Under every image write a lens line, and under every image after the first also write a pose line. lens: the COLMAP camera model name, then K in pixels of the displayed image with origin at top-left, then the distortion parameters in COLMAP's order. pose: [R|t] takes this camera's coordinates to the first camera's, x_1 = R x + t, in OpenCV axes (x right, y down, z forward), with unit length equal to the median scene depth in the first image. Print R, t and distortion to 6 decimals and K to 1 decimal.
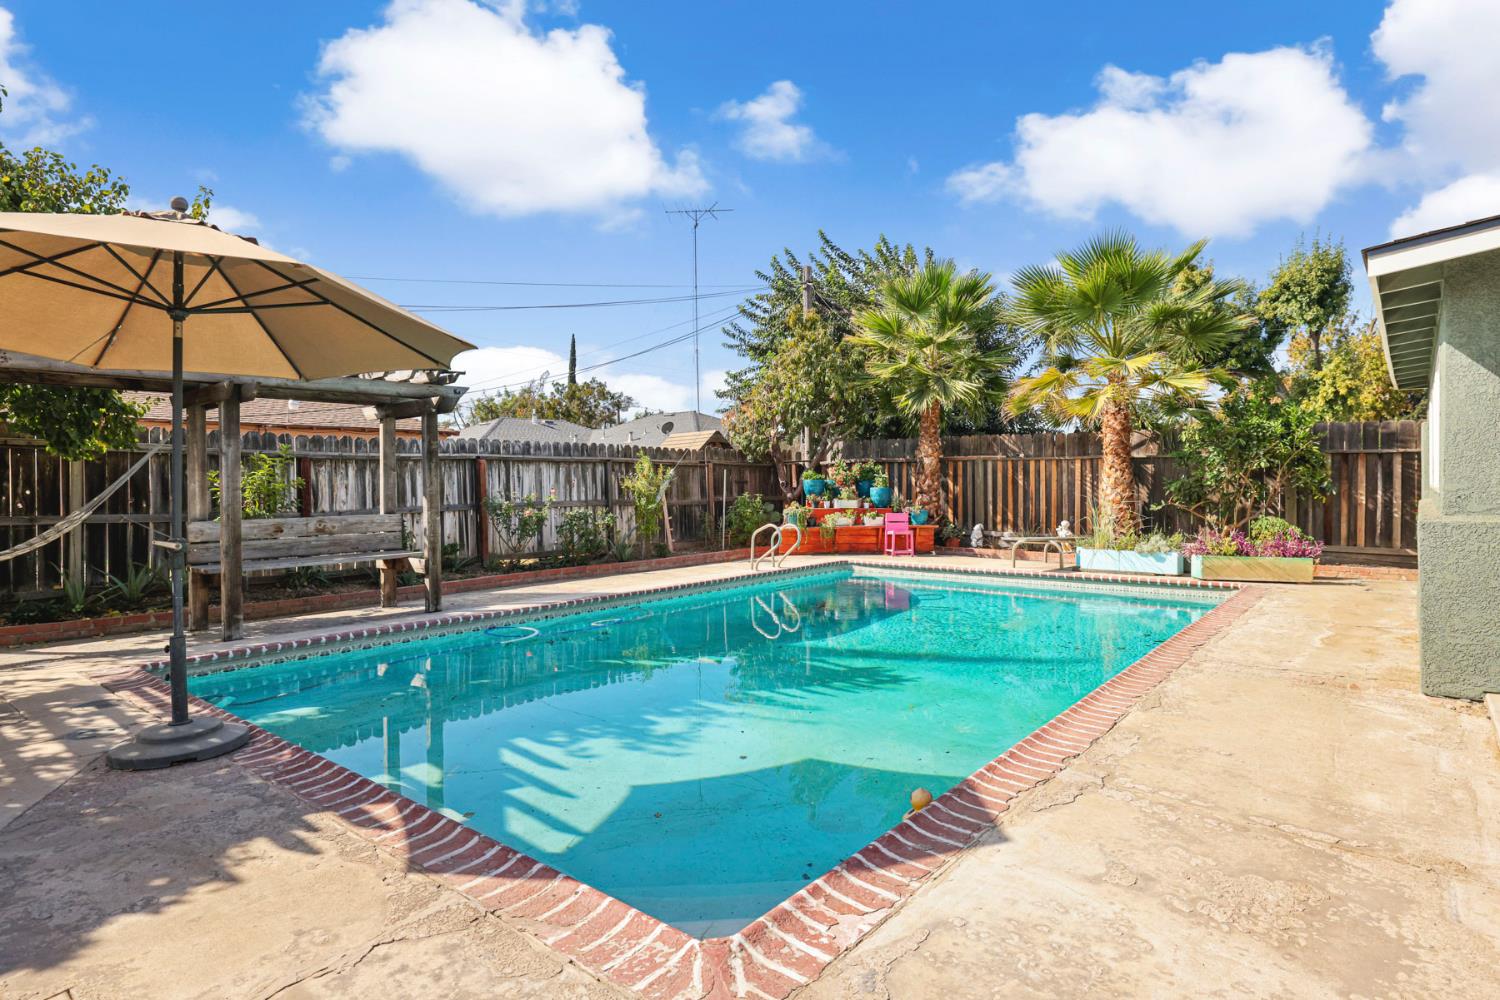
lens RADIAL K [[822.1, 0, 751.6], [0, 822.1, 492.8], [0, 0, 1]] dist [-0.034852, 0.030803]
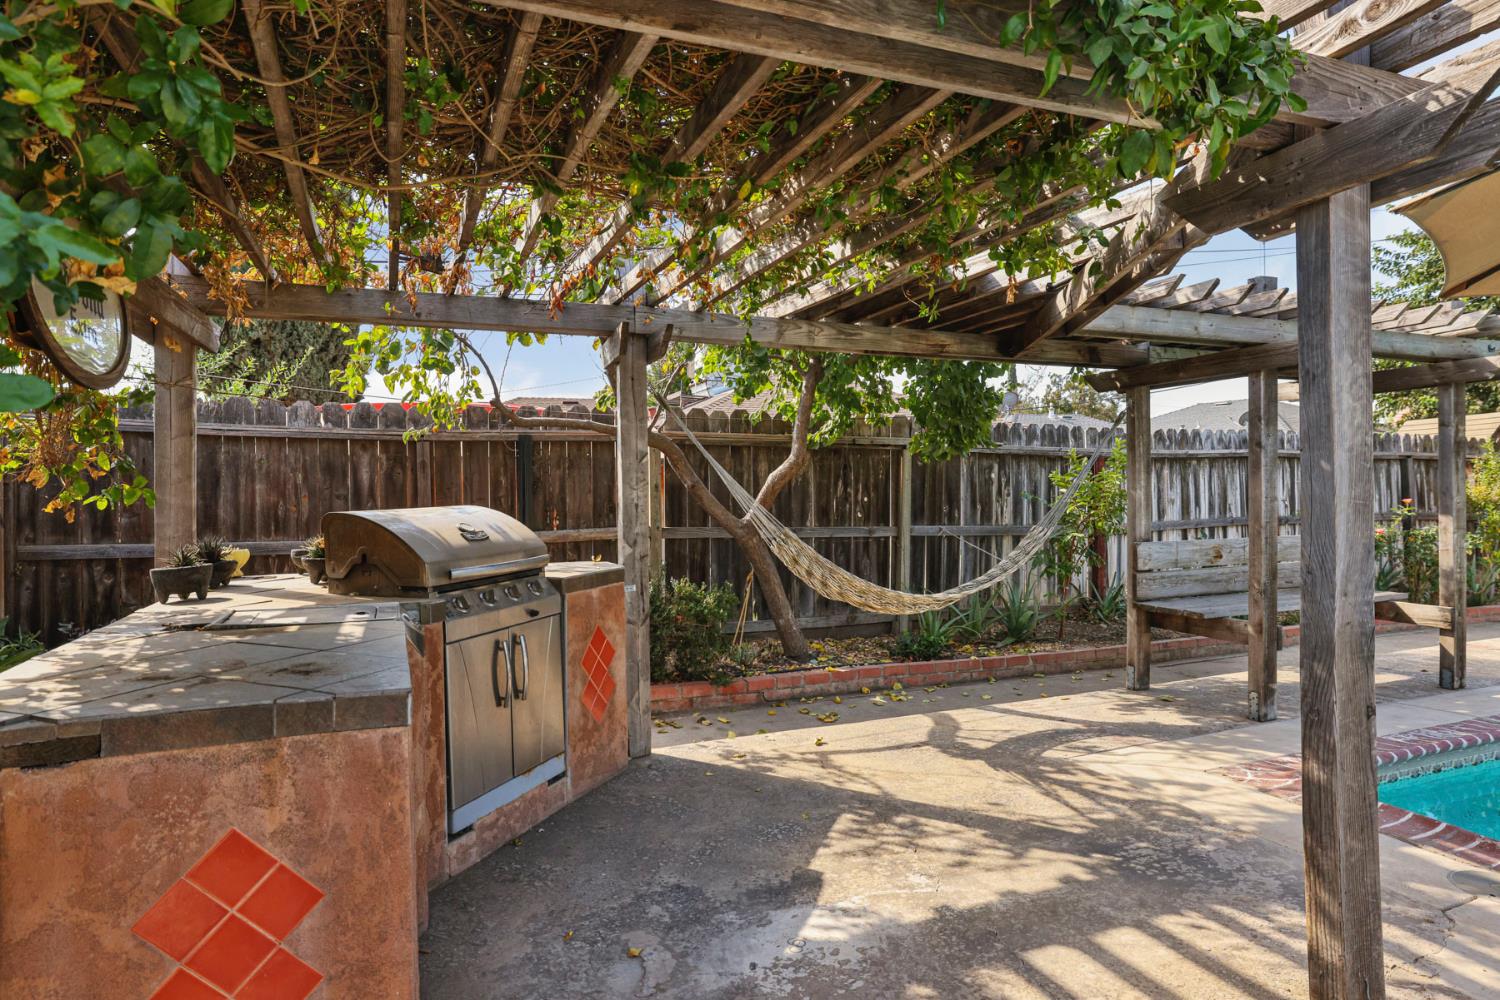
lens RADIAL K [[850.8, 0, 738.9], [0, 850.8, 496.6], [0, 0, 1]] dist [-0.002546, -0.000293]
pose [[0.884481, 0.007401, -0.466518, -0.397564], [-0.007225, 0.999972, 0.002167, -0.002967], [0.466521, 0.001454, 0.884509, 0.093564]]
